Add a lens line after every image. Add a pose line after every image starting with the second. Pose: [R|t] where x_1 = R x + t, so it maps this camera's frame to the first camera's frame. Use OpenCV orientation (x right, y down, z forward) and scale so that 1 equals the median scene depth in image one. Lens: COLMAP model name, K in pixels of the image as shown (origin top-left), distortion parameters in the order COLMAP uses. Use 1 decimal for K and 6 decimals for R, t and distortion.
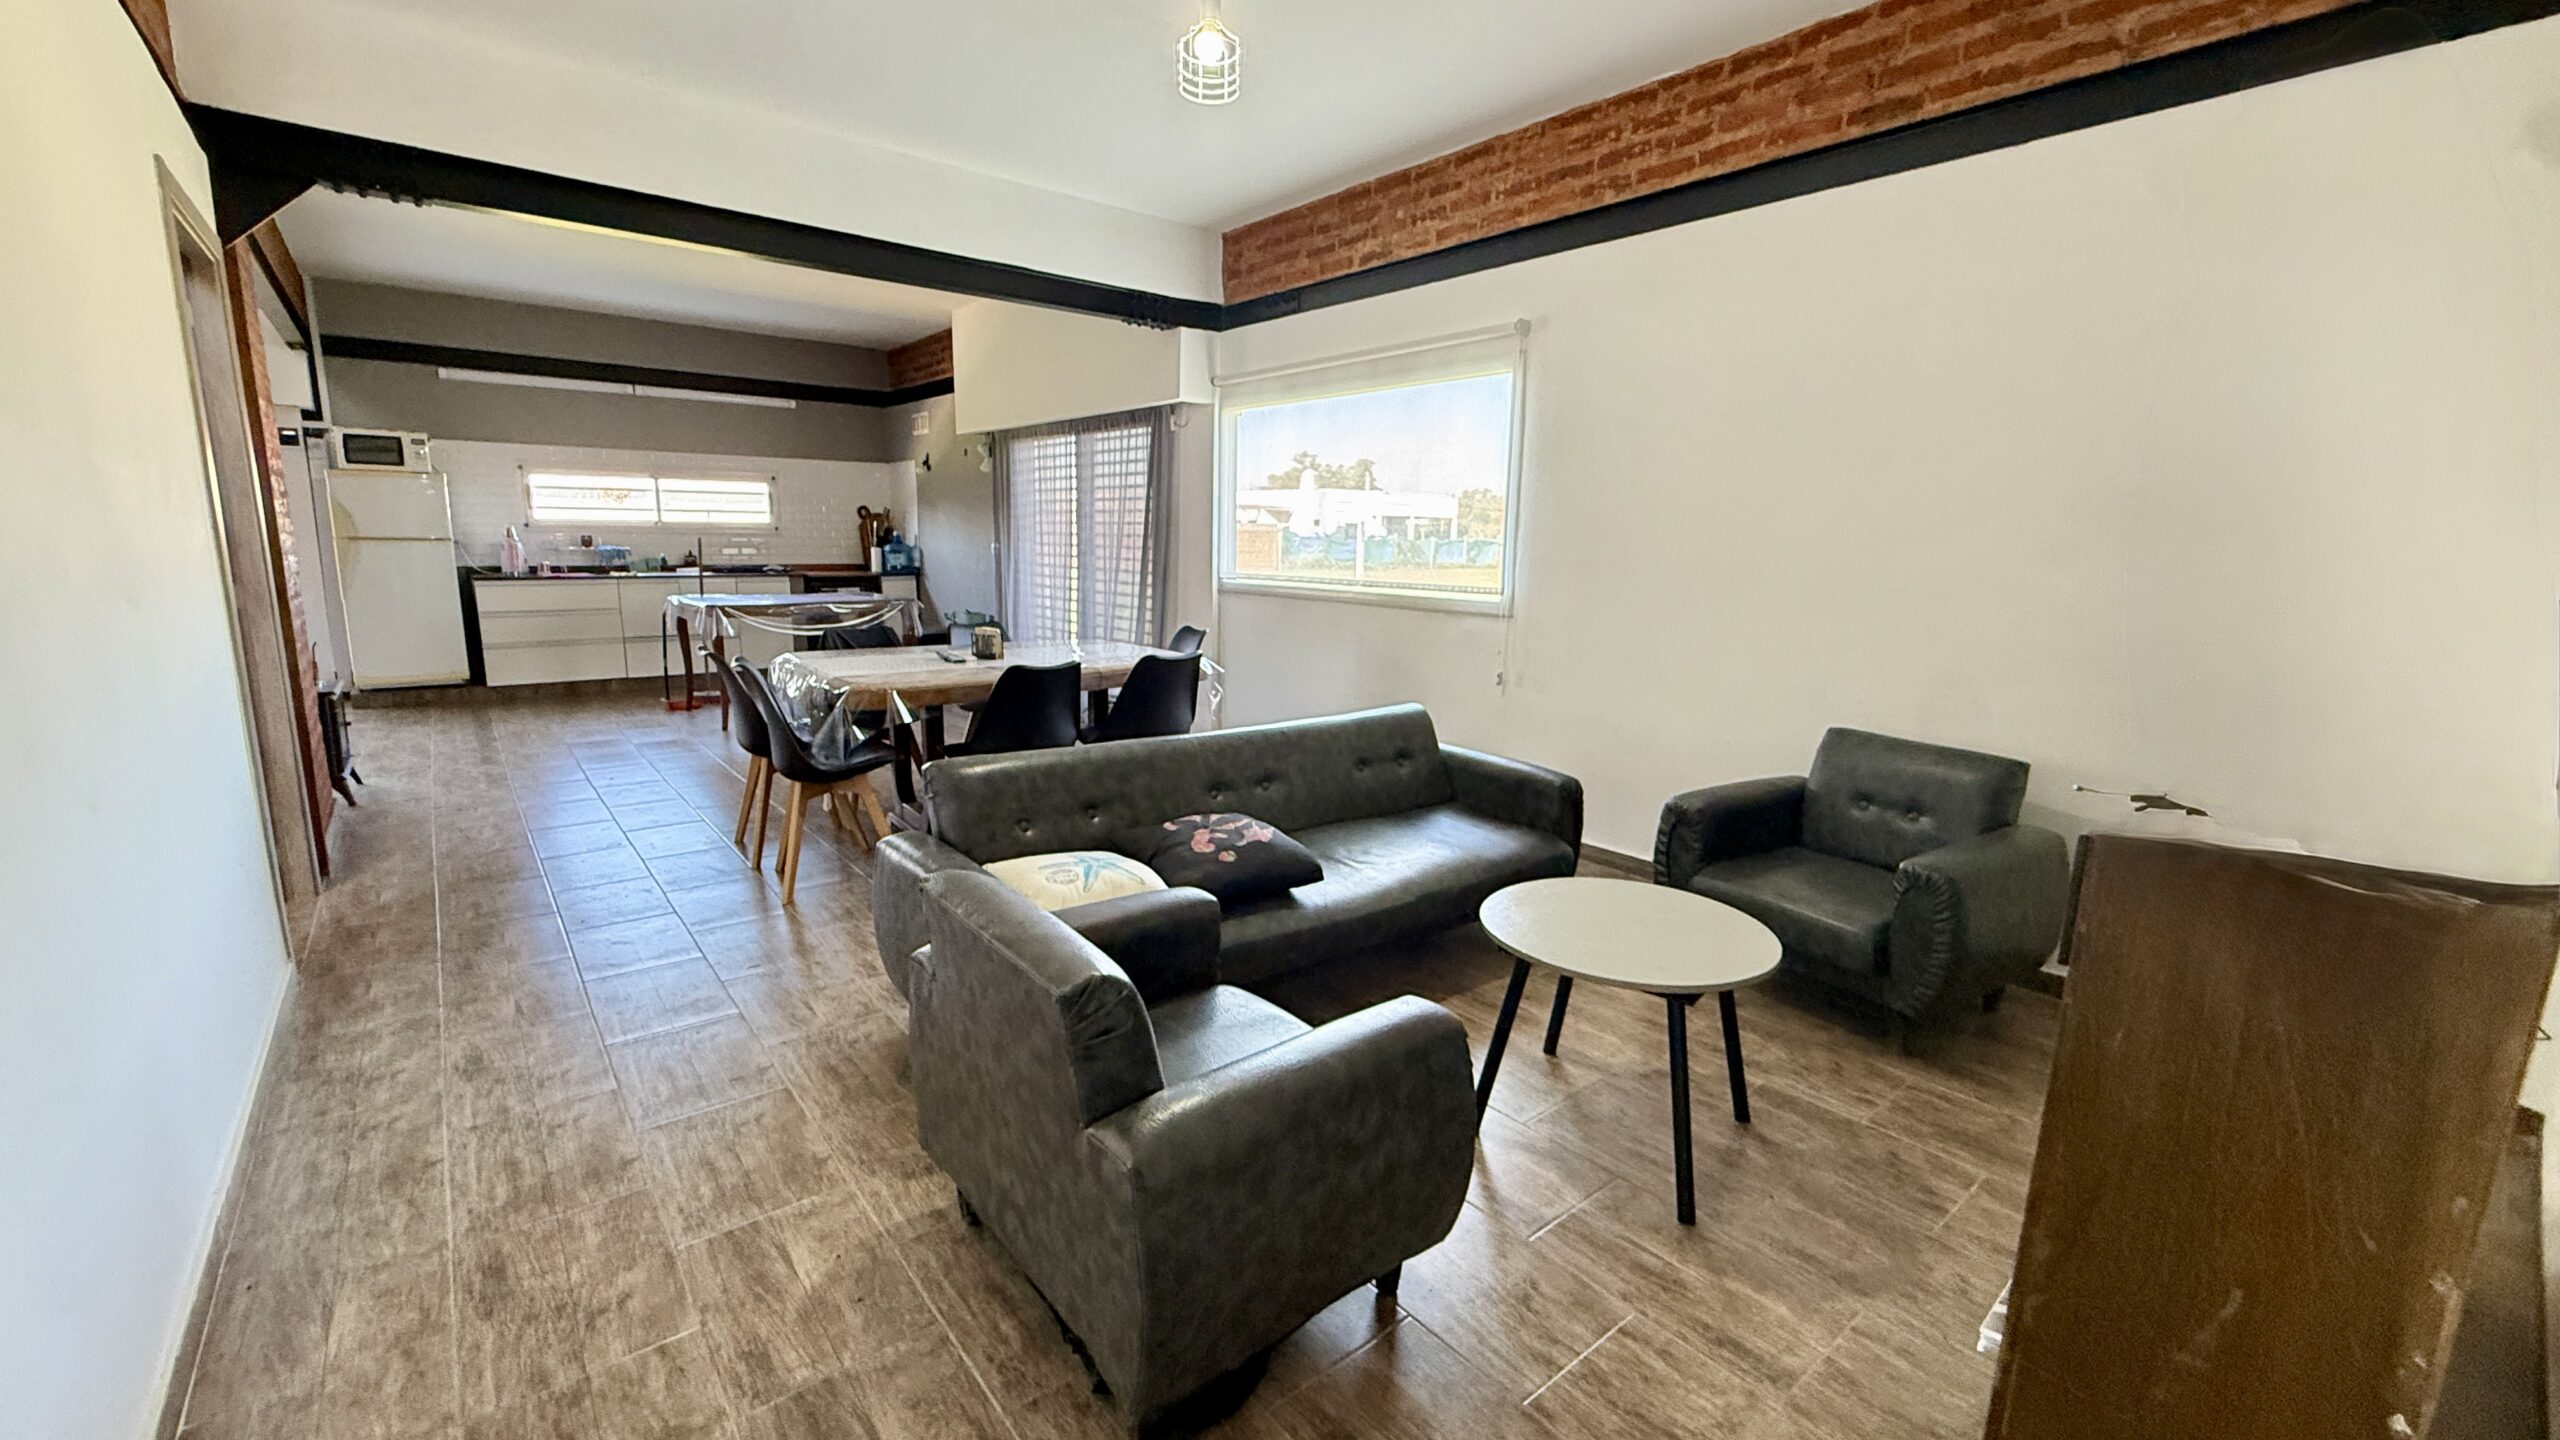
lens RADIAL K [[1065.8, 0, 1318.8], [0, 1065.8, 730.8], [0, 0, 1]] dist [0.001582, -0.001813]
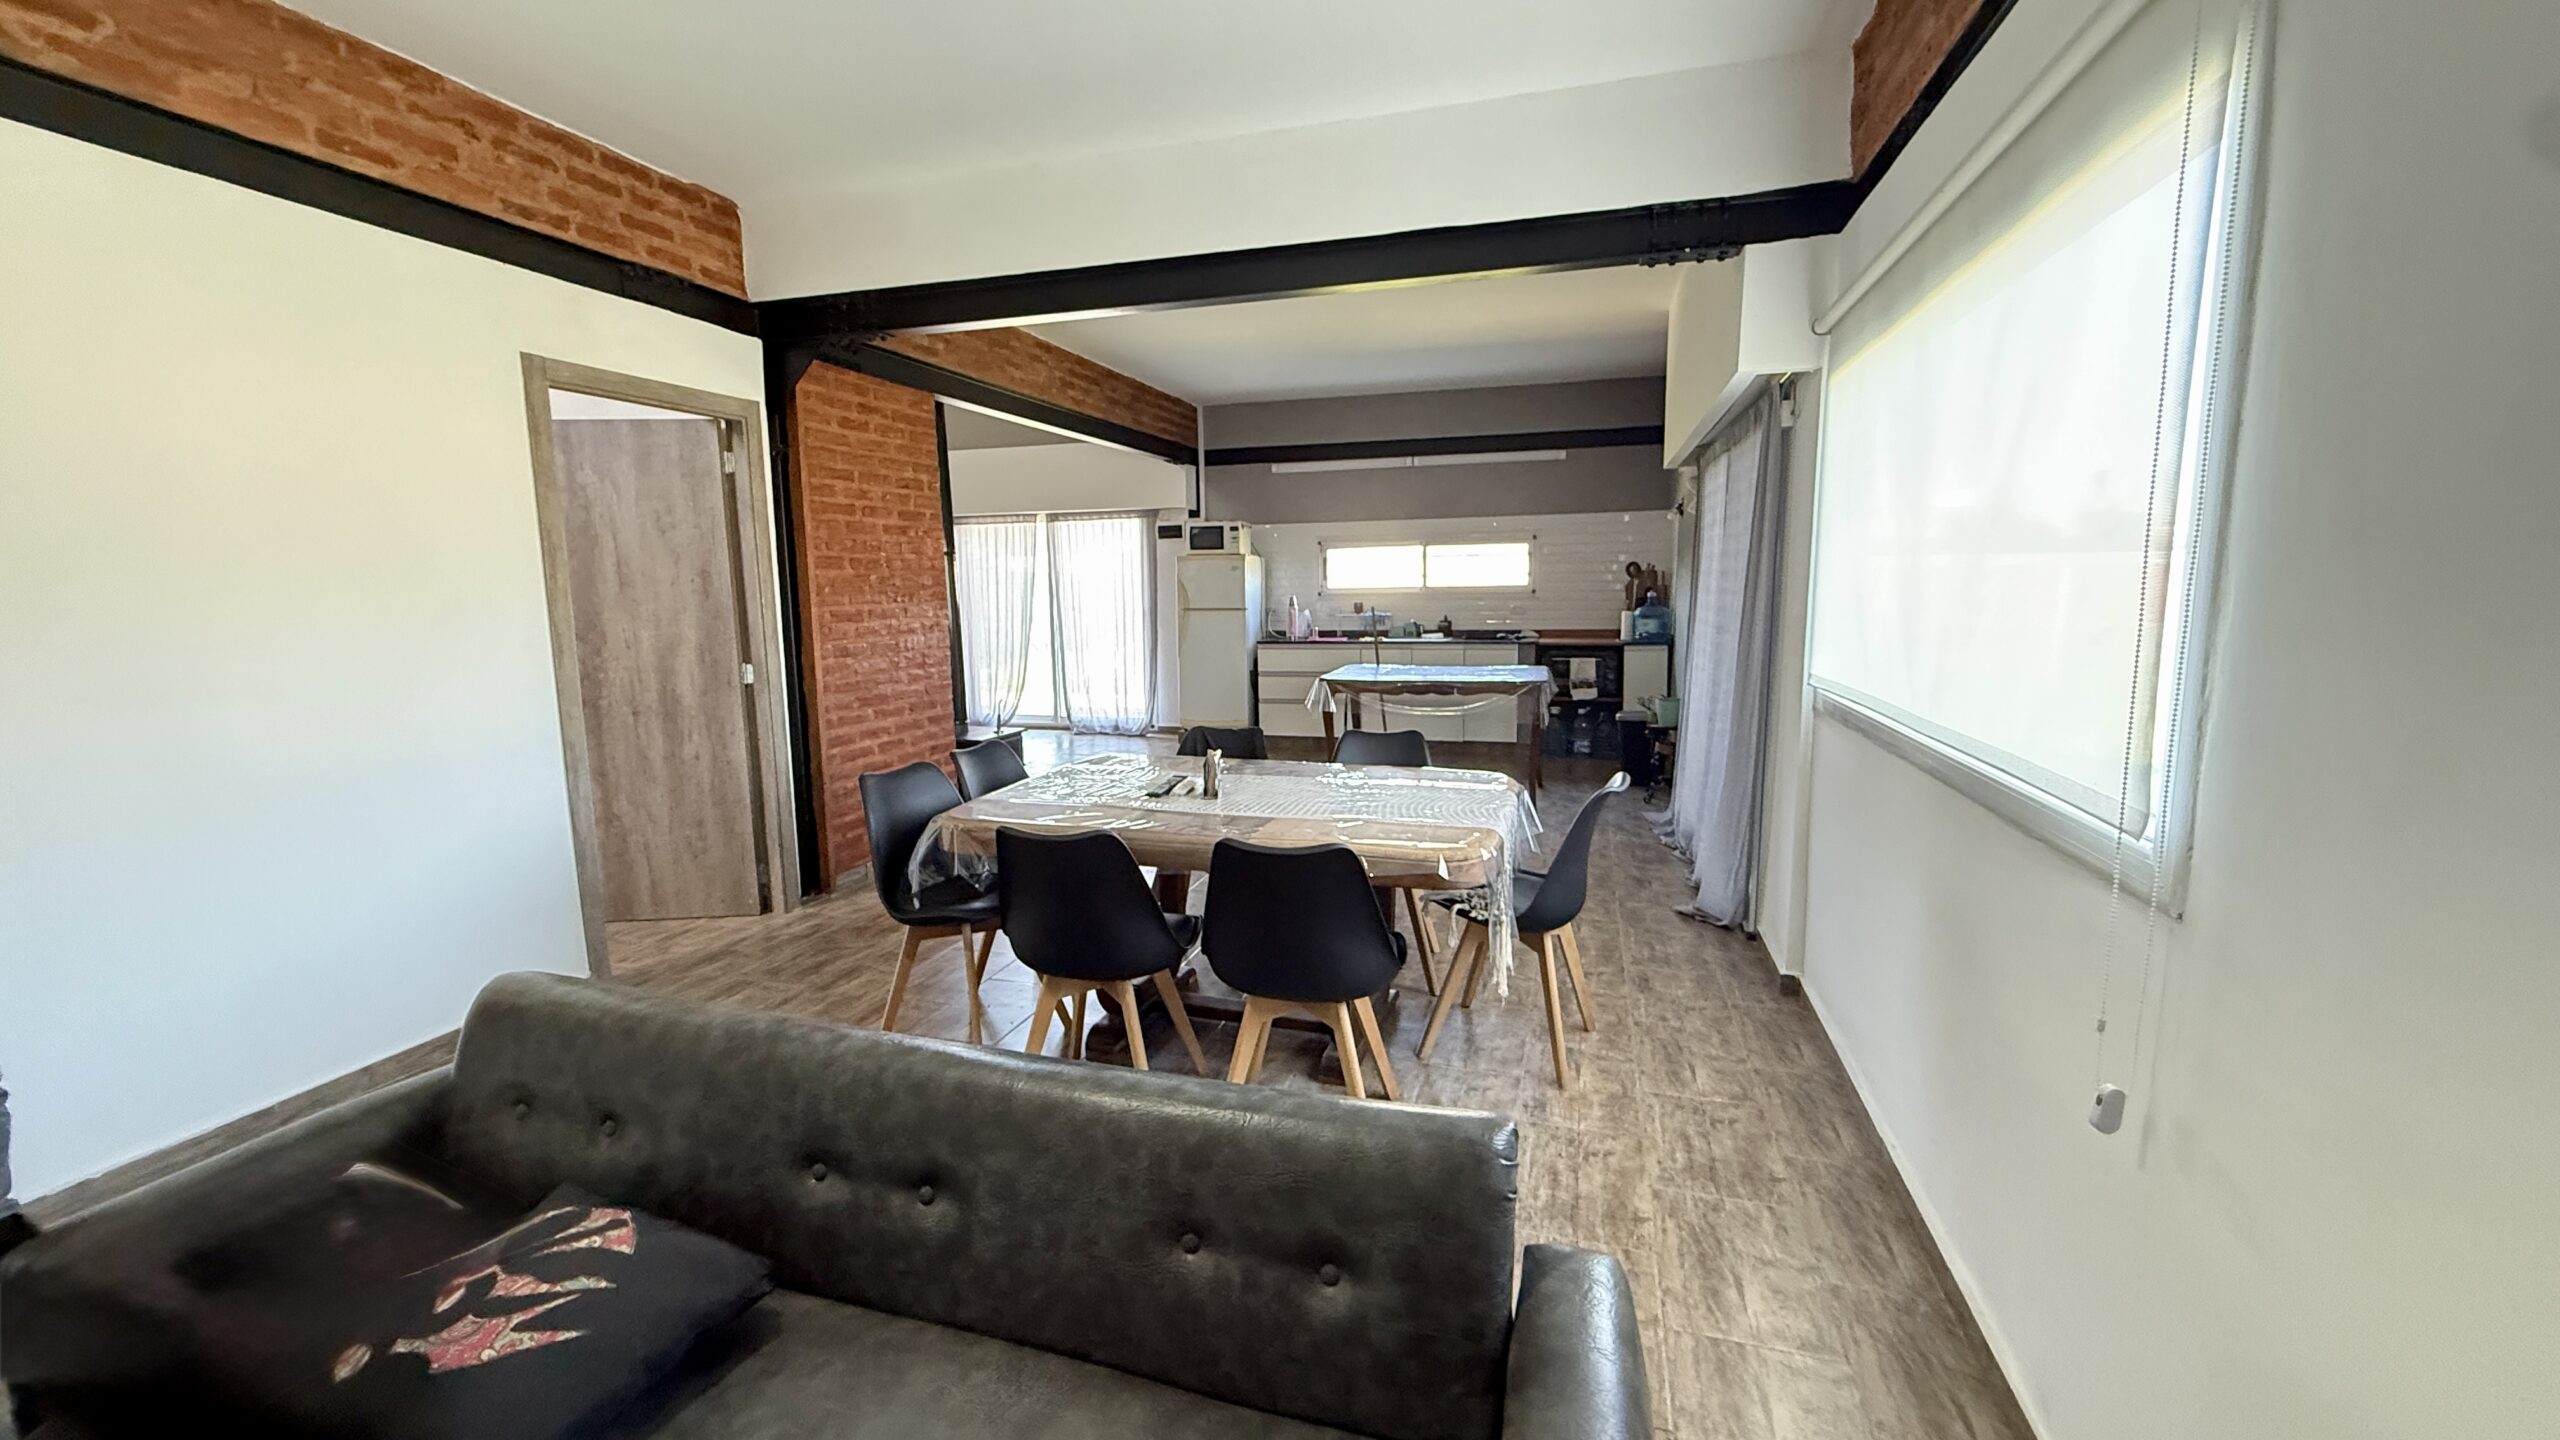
lens RADIAL K [[1065.8, 0, 1222.3], [0, 1065.8, 724.2], [0, 0, 1]] dist [0.001582, -0.001813]
pose [[0.527887, 0.085361, -0.845014, 0.174663], [-0.125841, 0.991816, 0.021577, -0.079090], [0.839940, 0.094947, 0.534308, 0.375526]]
